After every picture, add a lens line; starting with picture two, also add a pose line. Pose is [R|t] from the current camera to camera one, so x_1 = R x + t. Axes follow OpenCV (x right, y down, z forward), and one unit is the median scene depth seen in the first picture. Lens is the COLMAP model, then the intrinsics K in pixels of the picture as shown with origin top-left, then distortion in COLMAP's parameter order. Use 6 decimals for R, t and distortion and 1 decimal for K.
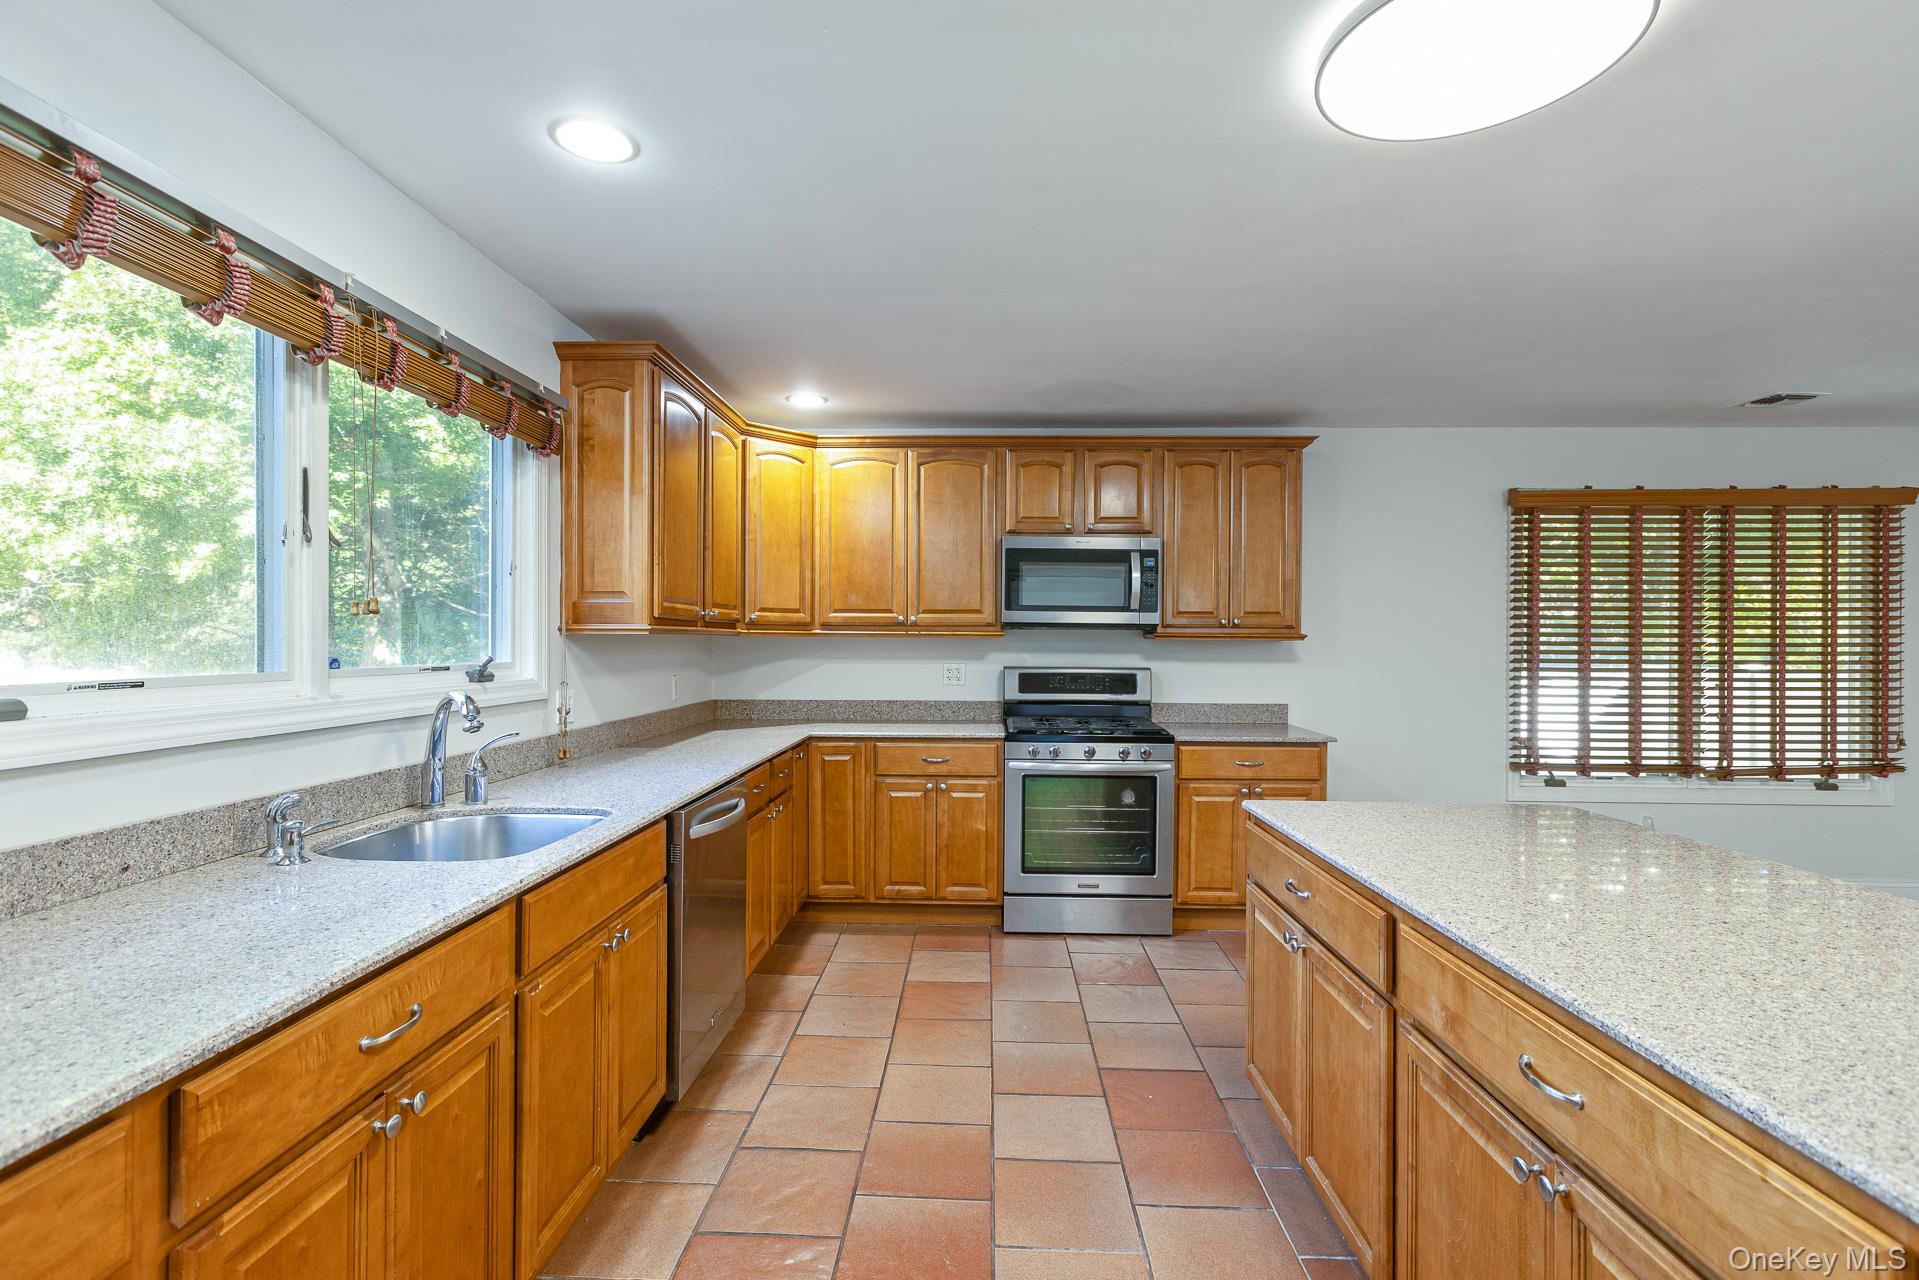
lens RADIAL K [[904.3, 0, 939.4], [0, 904.3, 638.1], [0, 0, 1]] dist [0.007376, 0.000376]
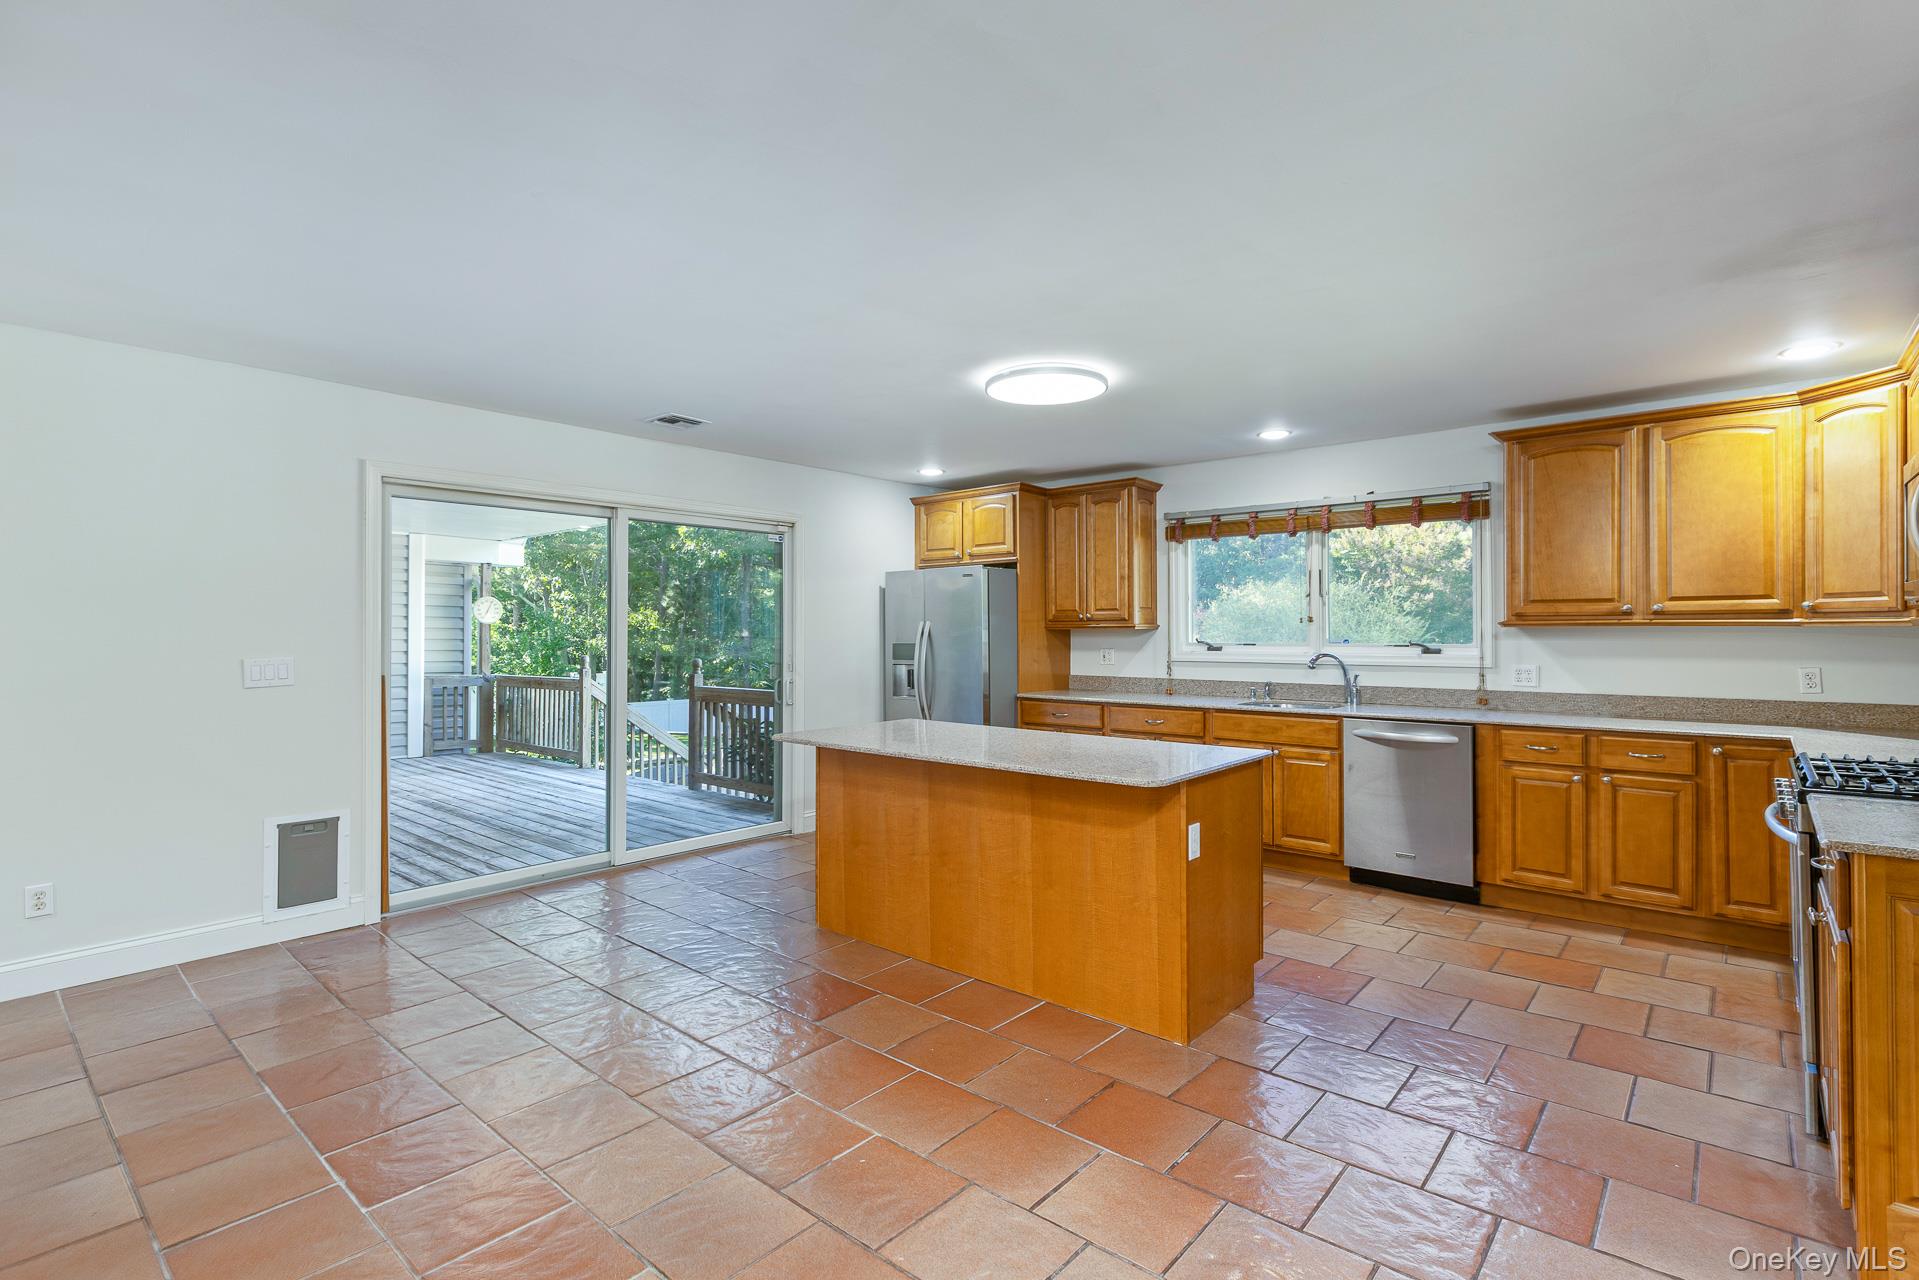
lens RADIAL K [[904.3, 0, 955.4], [0, 904.3, 628.1], [0, 0, 1]] dist [0.007376, 0.000376]
pose [[-0.637884, -0.007008, -0.770100, 1.036673], [0.000854, 0.999952, -0.009807, 0.007626], [0.770132, -0.006914, -0.637847, 0.931299]]
